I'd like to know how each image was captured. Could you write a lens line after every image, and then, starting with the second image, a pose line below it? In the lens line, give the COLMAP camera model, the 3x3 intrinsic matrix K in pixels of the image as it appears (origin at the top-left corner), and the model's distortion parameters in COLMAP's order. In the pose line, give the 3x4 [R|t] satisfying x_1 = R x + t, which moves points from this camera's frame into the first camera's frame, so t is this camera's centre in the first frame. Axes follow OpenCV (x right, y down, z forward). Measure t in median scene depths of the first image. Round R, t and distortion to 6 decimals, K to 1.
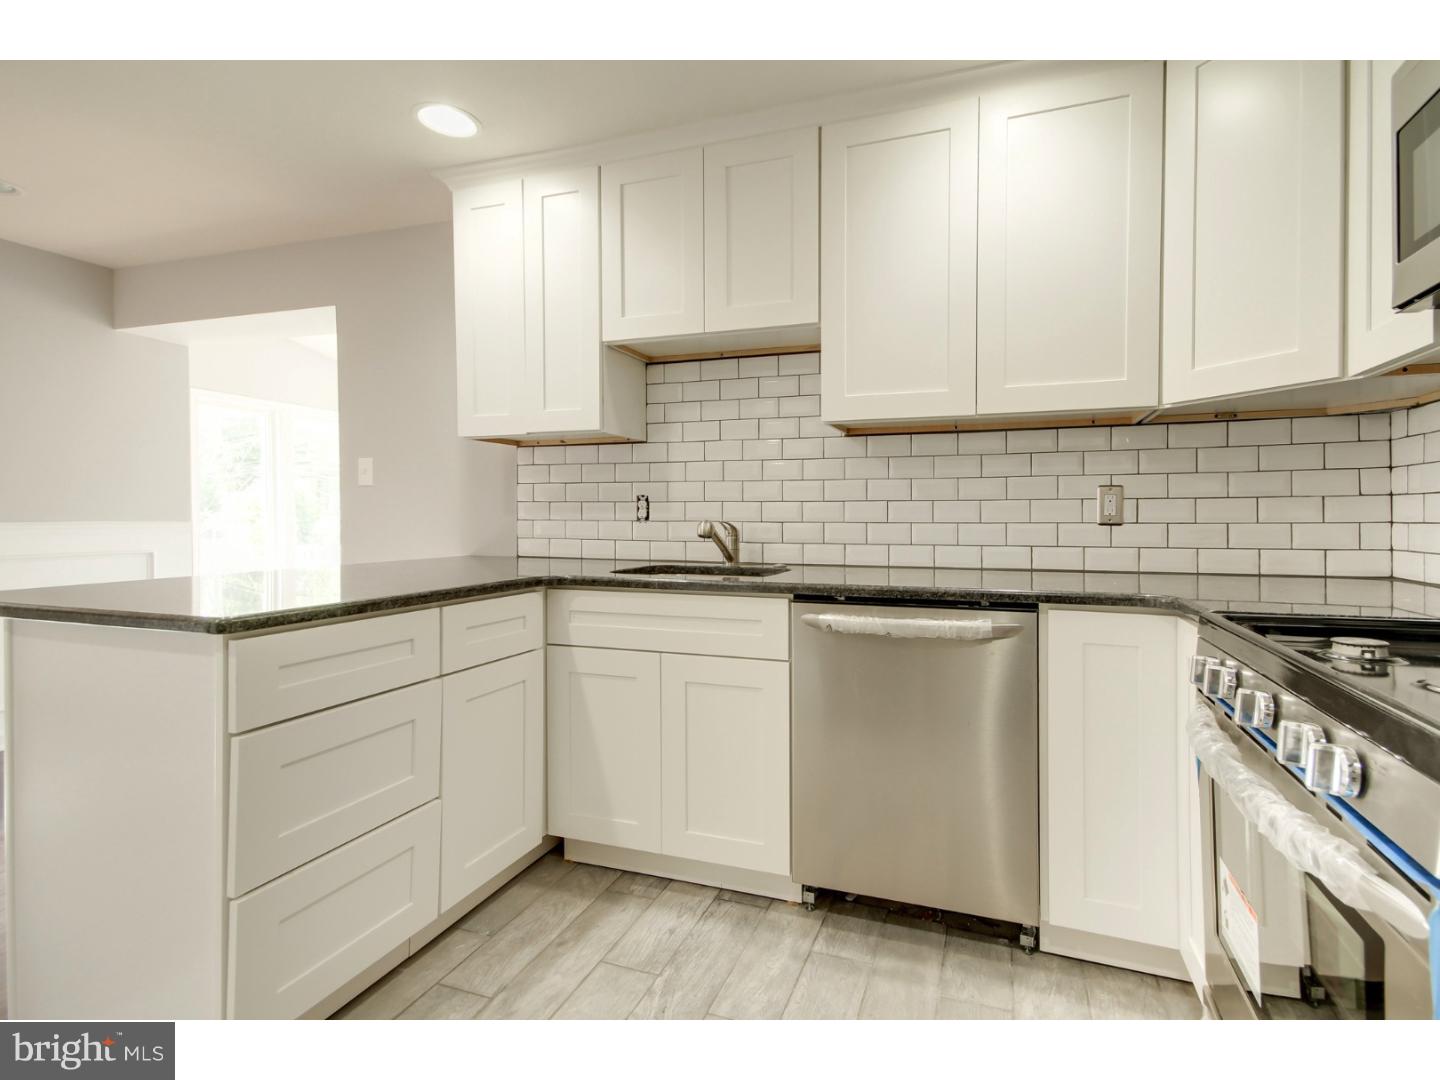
lens RADIAL K [[664.0, 0, 718.4], [0, 664.0, 519.7], [0, 0, 1]] dist [0.019311, 0.000117]
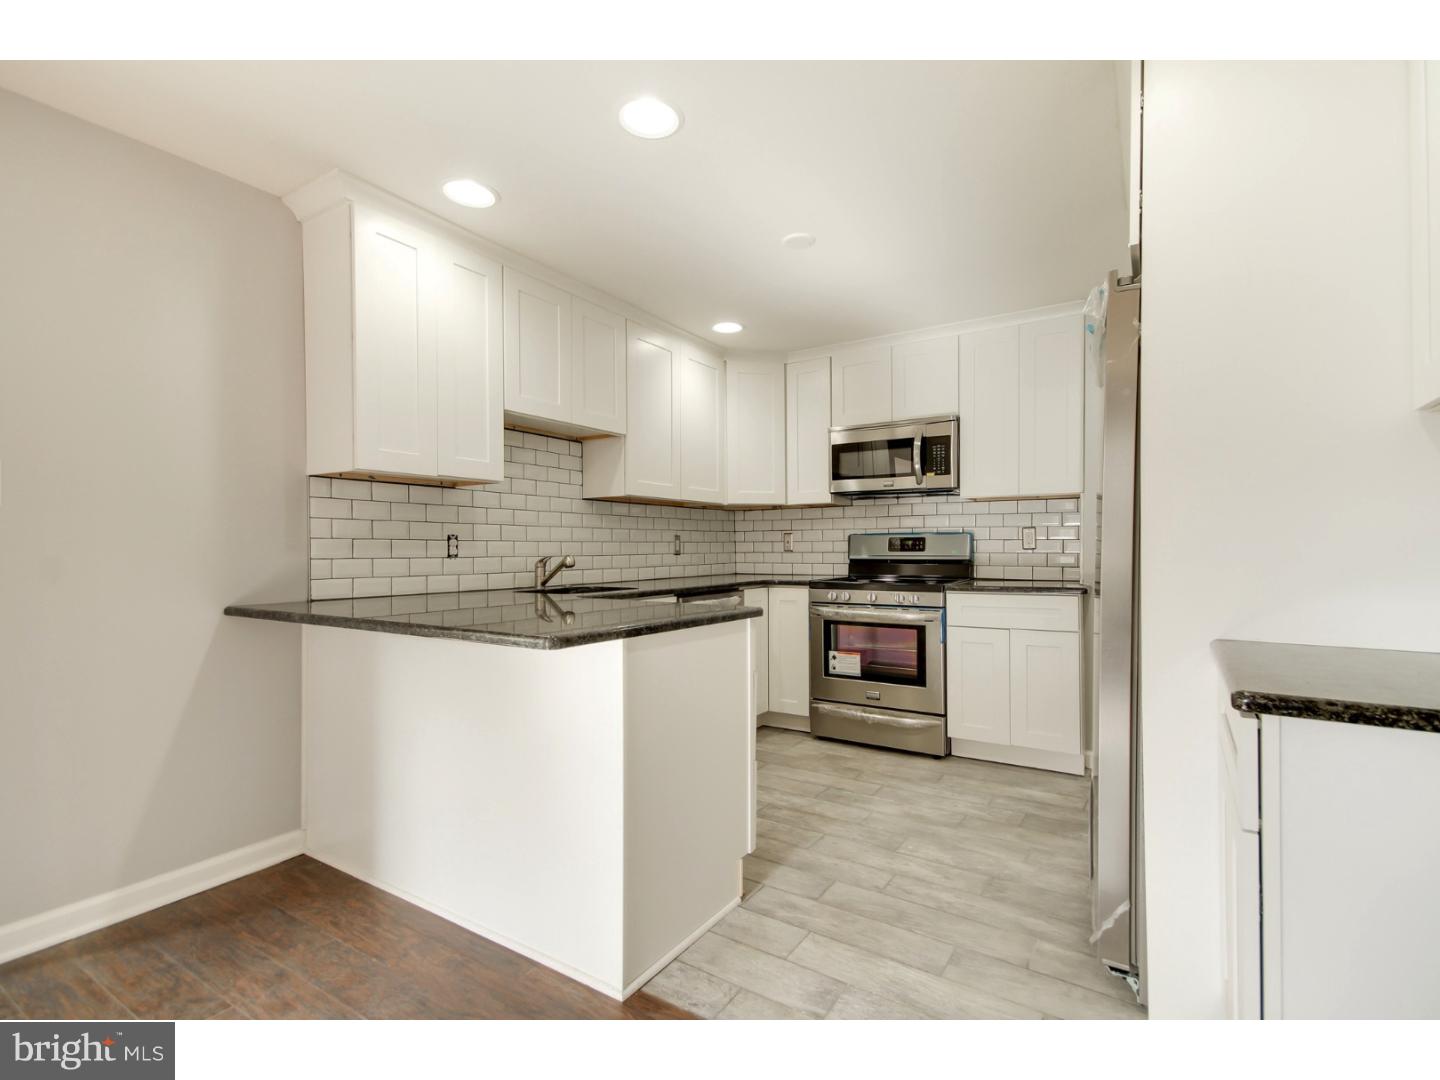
lens RADIAL K [[680.0, 0, 727.7], [0, 680.0, 542.6], [0, 0, 1]] dist [-0.000217, -0.000106]
pose [[0.247966, 0.005285, 0.968754, -1.400359], [0.011545, 0.999898, -0.008410, -0.010185], [-0.968700, 0.013270, 0.247879, 0.329593]]
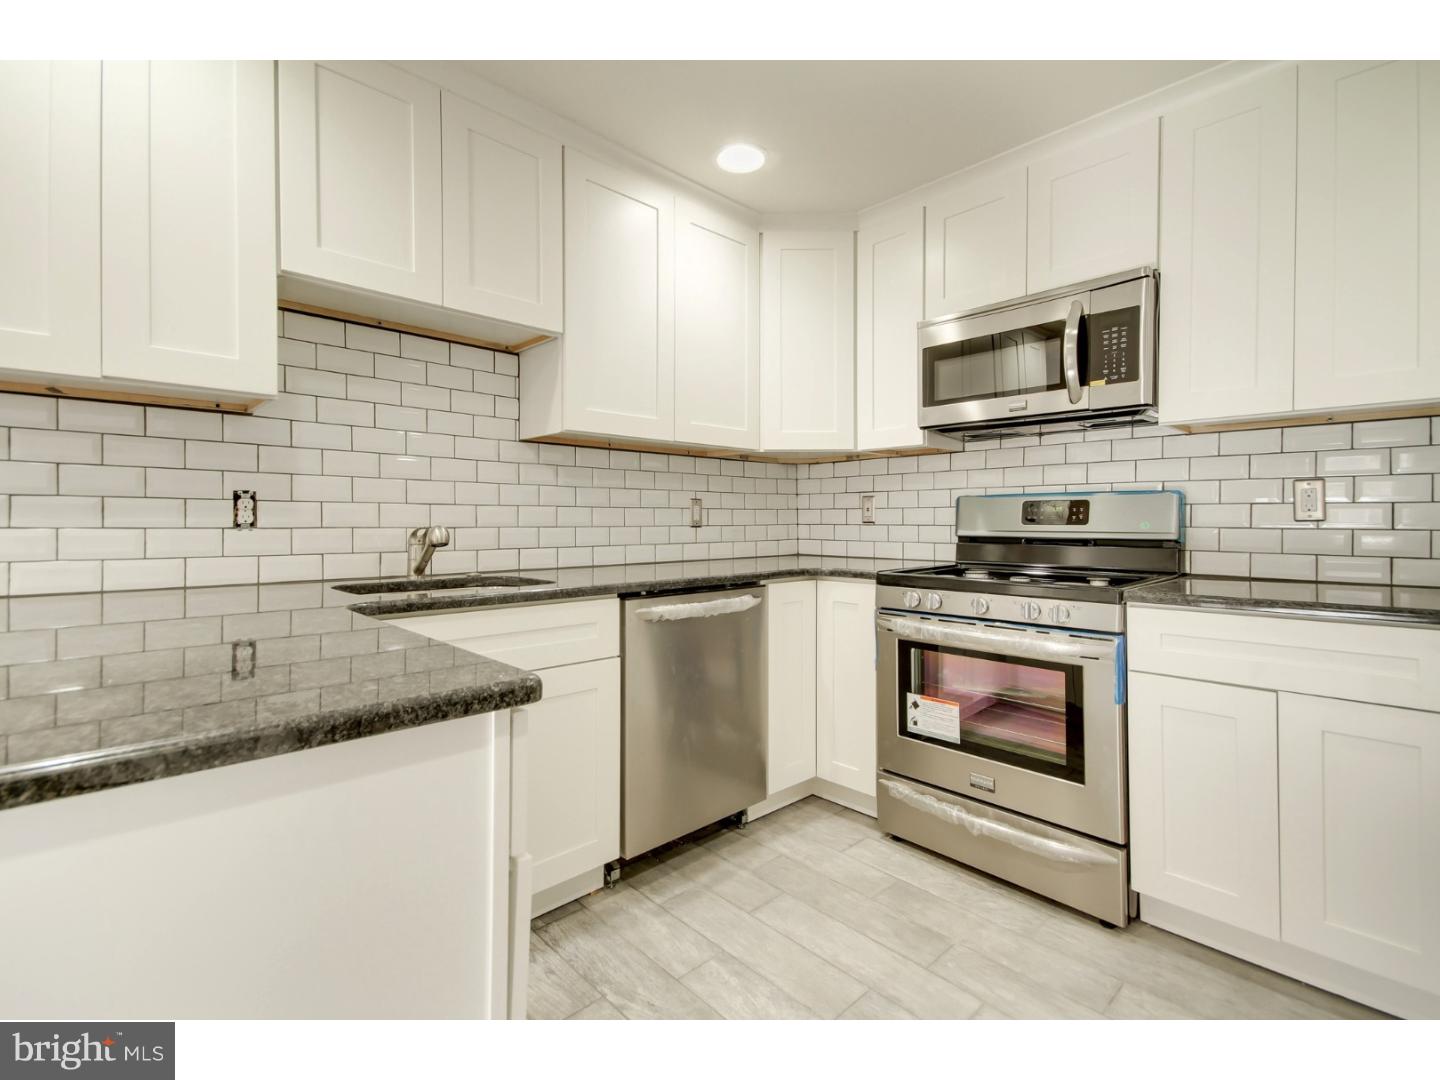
lens RADIAL K [[686.3, 0, 737.6], [0, 686.3, 516.1], [0, 0, 1]] dist [0.023968, -0.000131]
pose [[0.445423, 0.005683, 0.895302, -0.667904], [0.005130, 0.999947, -0.008899, -0.001807], [-0.895305, 0.008557, 0.445371, 0.277061]]
